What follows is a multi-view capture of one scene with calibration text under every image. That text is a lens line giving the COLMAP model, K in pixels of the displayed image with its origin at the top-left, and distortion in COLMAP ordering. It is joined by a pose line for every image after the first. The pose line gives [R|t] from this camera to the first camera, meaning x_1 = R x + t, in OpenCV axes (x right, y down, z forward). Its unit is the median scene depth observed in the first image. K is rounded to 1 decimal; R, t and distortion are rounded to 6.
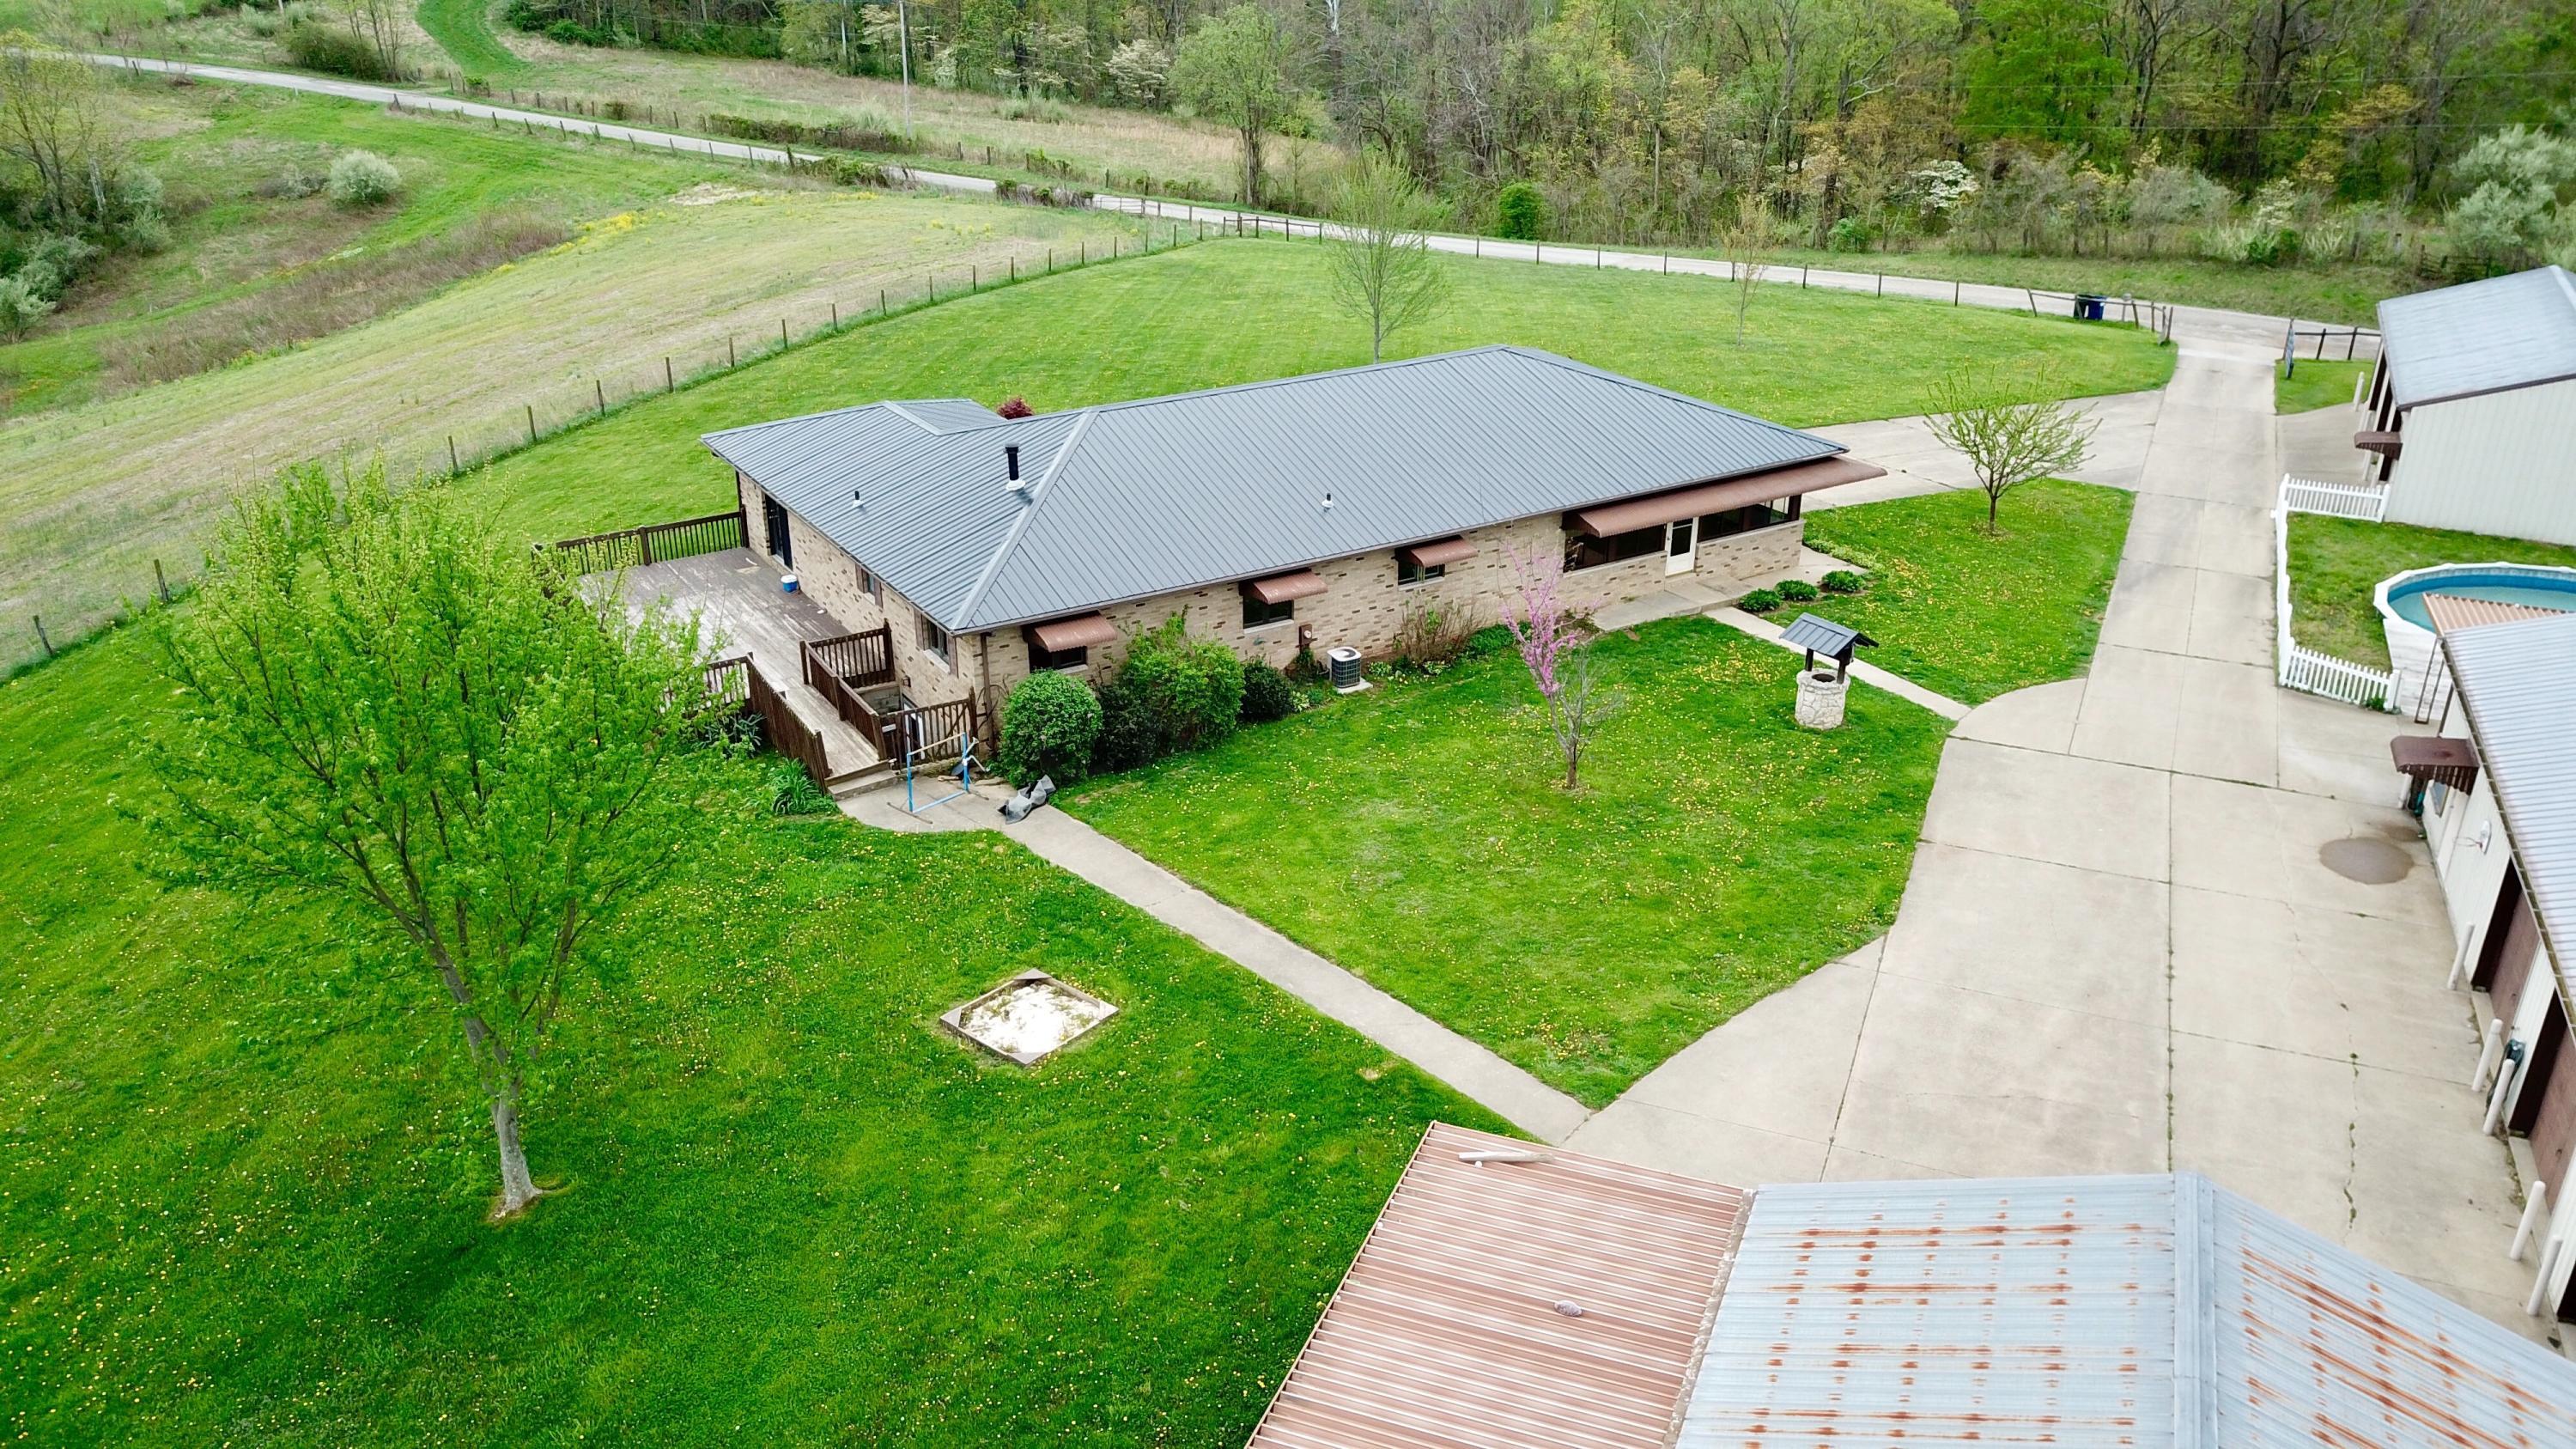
lens RADIAL K [[1963.9, 0, 1288.0], [0, 1963.9, 724.5], [0, 0, 1]] dist [0.011804, -0.031314]
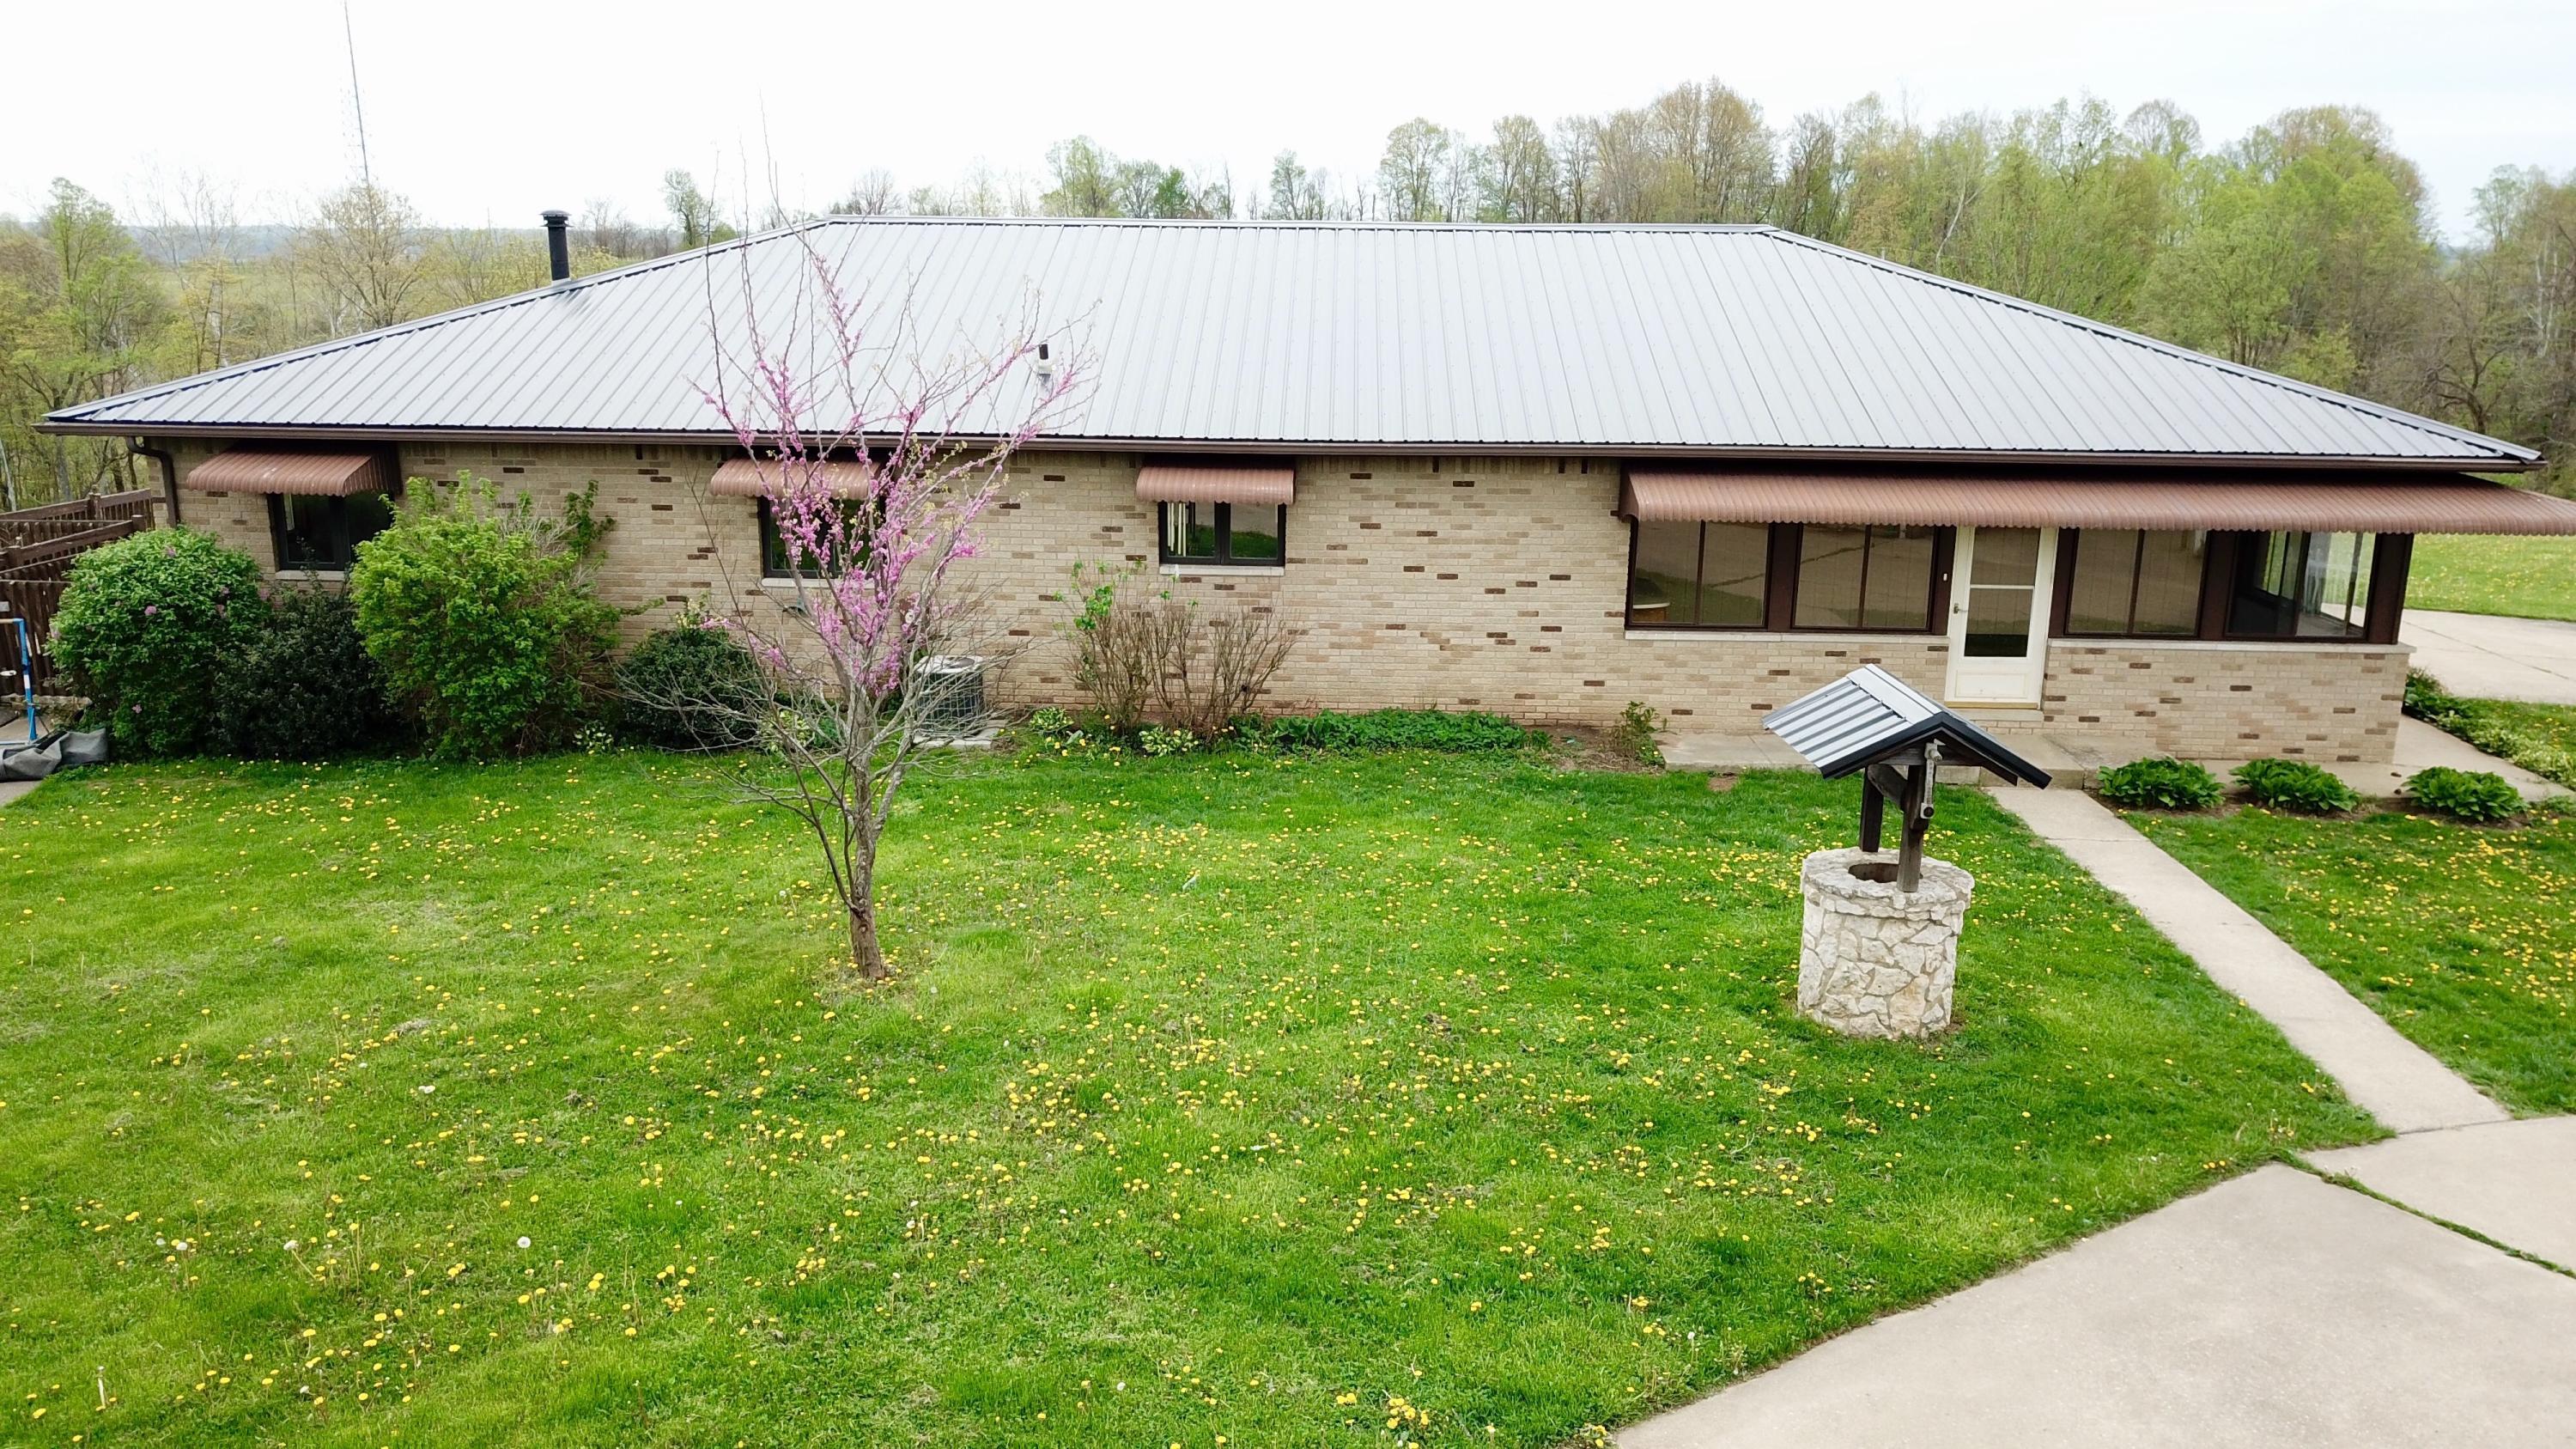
lens RADIAL K [[1963.9, 0, 1288.0], [0, 1963.9, 724.5], [0, 0, 1]] dist [0.011804, -0.031314]
pose [[0.836797, 0.140538, -0.529169, 0.342414], [-0.229228, 0.967639, -0.105499, 0.007831], [0.497218, 0.209582, 0.841932, 0.657885]]
